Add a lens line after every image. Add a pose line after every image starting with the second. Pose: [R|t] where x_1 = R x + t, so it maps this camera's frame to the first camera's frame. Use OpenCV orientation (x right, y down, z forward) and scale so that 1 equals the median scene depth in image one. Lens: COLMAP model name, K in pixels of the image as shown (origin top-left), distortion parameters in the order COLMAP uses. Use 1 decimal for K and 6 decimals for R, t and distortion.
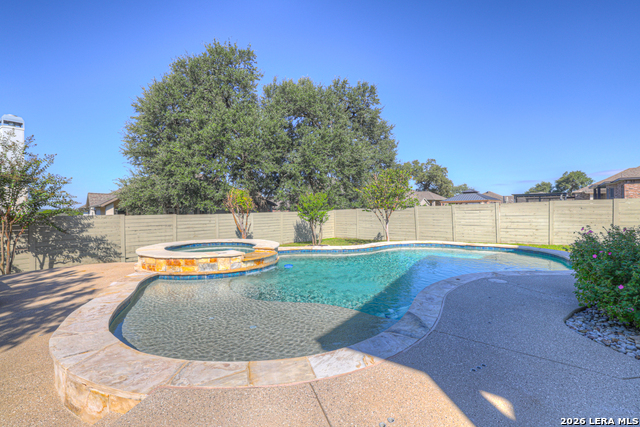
lens RADIAL K [[289.8, 0, 314.7], [0, 289.8, 206.0], [0, 0, 1]] dist [-0.030784, 0.015287]
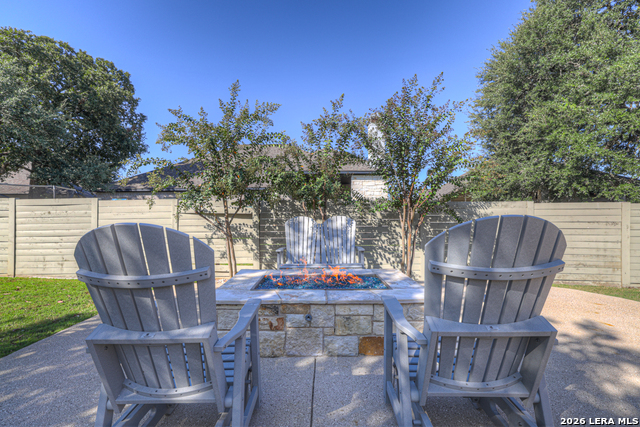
lens RADIAL K [[289.8, 0, 314.7], [0, 289.8, 206.0], [0, 0, 1]] dist [-0.030784, 0.015287]
pose [[0.573791, 0.001071, -0.819001, -0.275290], [0.000659, 0.999998, 0.001769, 0.022624], [0.819001, -0.001555, 0.573789, 0.173845]]
